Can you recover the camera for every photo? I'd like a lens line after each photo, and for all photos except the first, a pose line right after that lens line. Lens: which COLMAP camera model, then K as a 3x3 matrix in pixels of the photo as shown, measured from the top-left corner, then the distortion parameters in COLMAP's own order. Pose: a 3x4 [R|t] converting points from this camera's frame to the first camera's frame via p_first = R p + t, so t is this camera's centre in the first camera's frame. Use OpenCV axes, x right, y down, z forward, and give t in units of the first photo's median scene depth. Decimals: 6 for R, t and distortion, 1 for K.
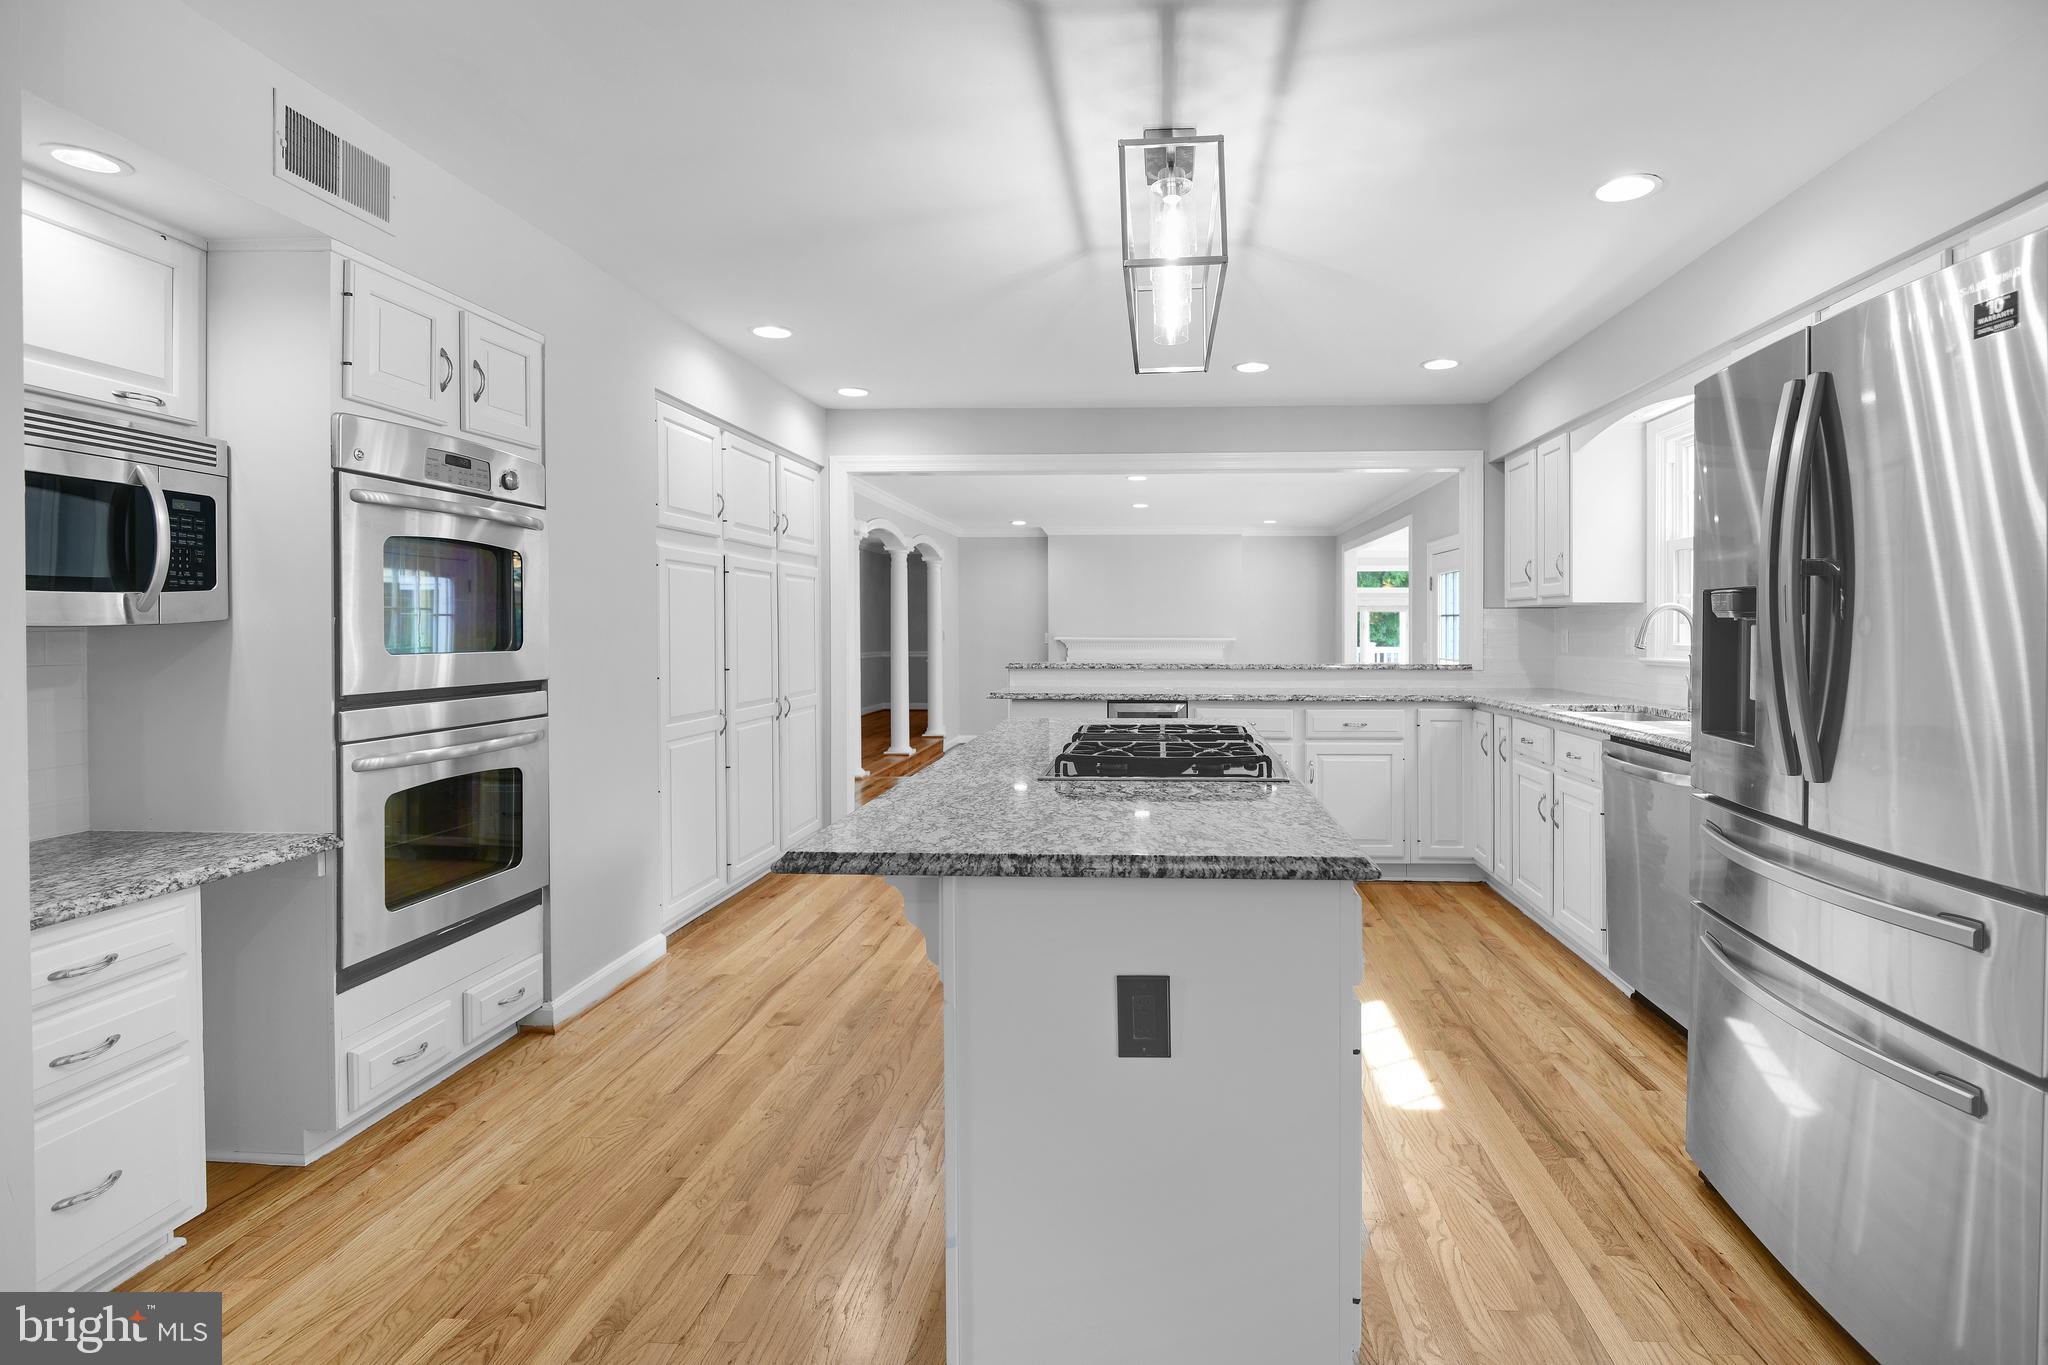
lens RADIAL K [[1013.6, 0, 1095.9], [0, 1013.6, 632.7], [0, 0, 1]] dist [-0.001047, -0.000809]
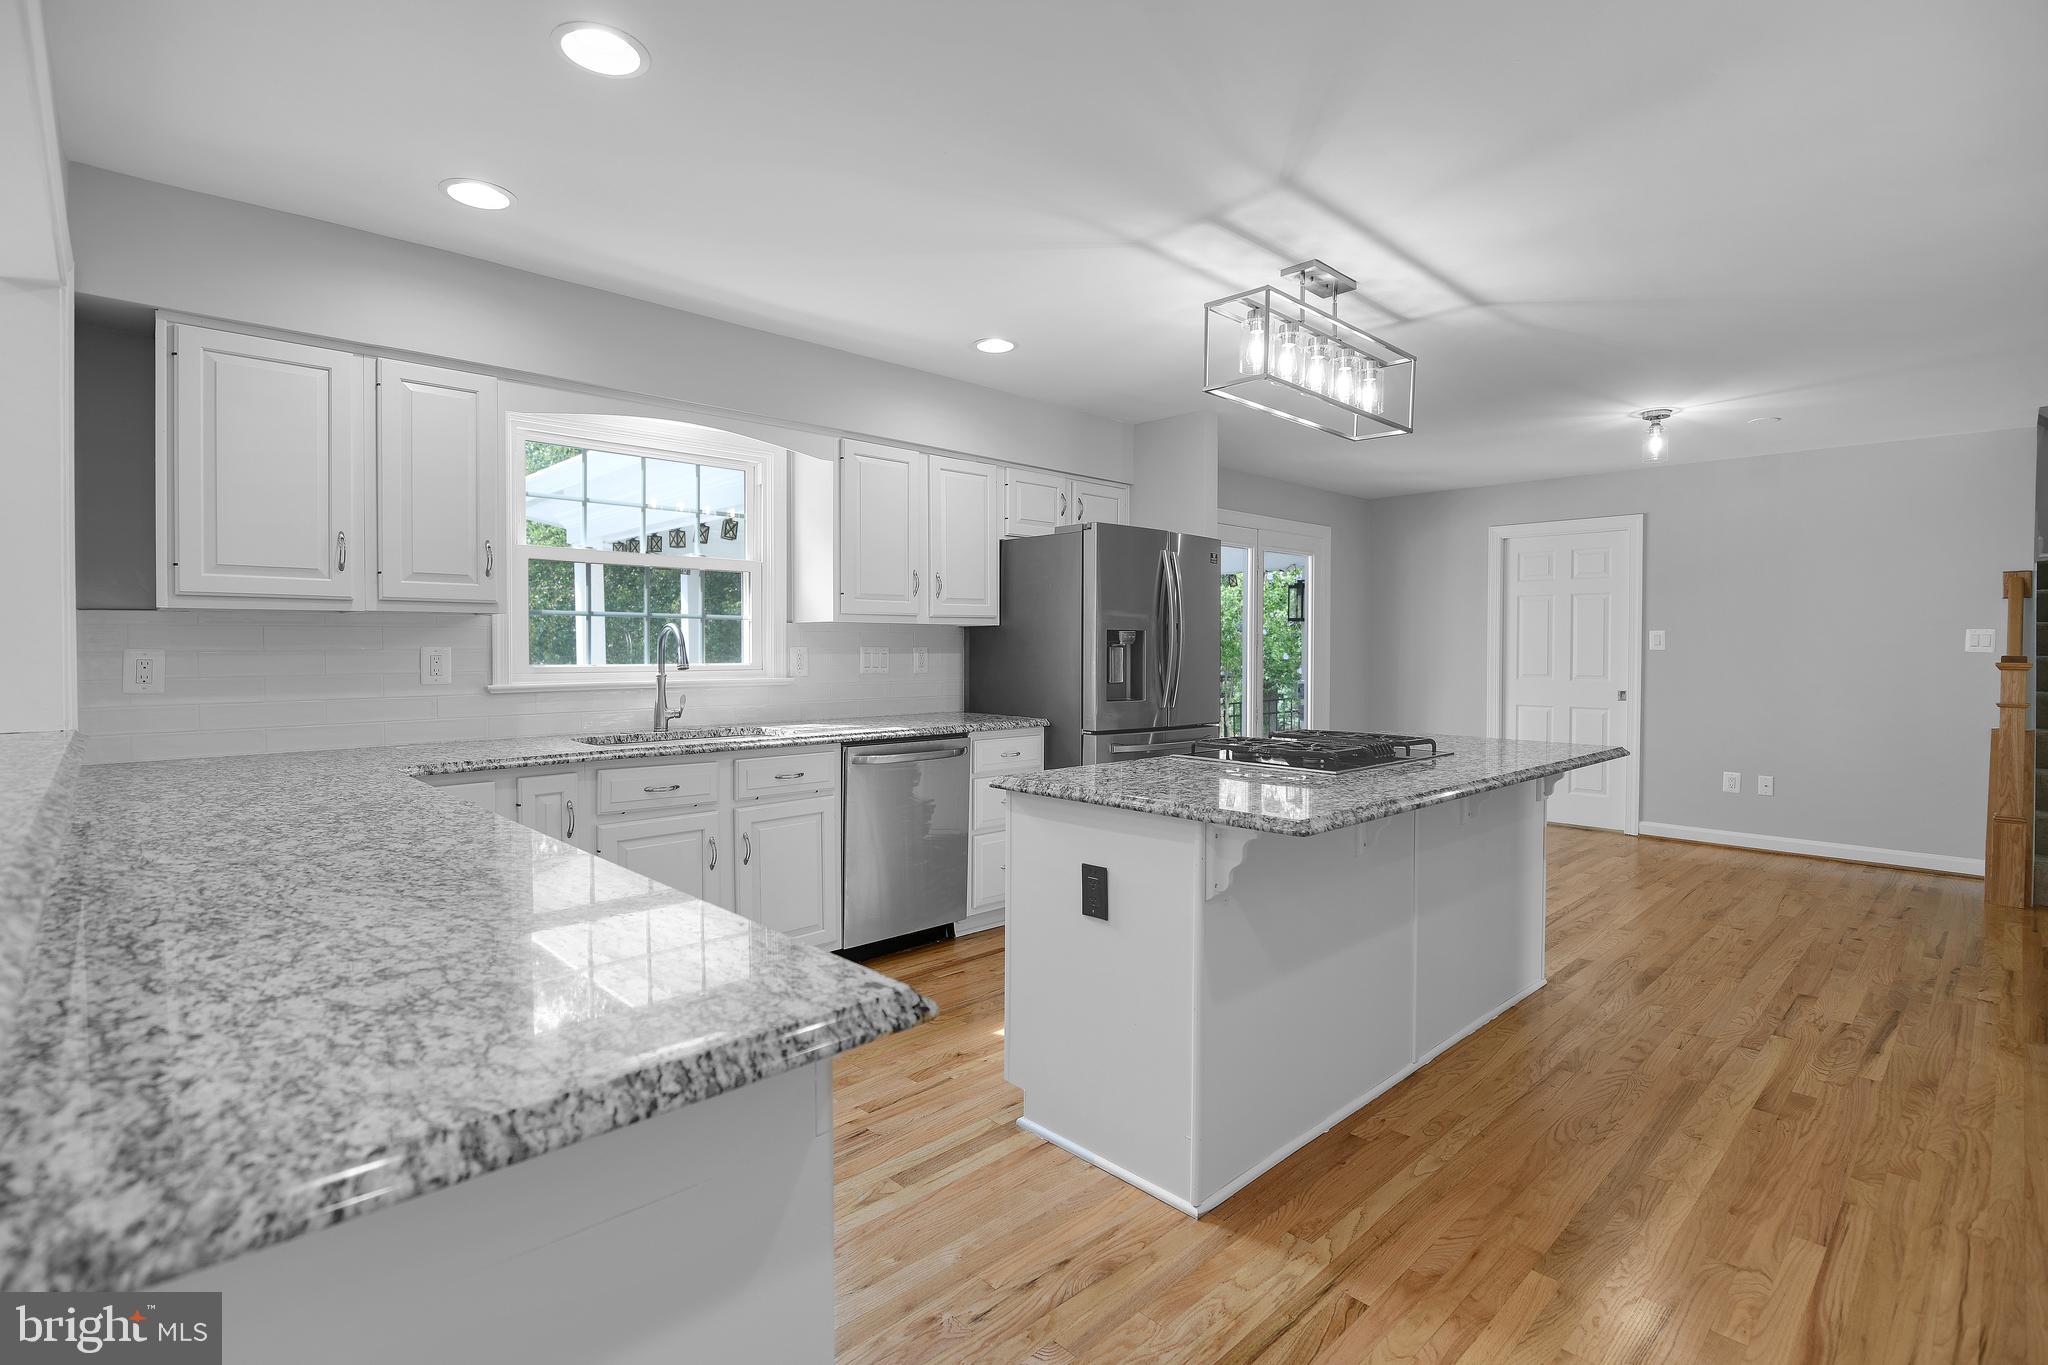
lens RADIAL K [[947.1, 0, 1021.7], [0, 947.1, 666.8], [0, 0, 1]] dist [-0.000131, -0.000196]
pose [[-0.733277, -0.017991, 0.679692, -0.459489], [-0.000098, 0.999653, 0.026355, -0.015517], [-0.679930, 0.019259, -0.733024, 2.099959]]
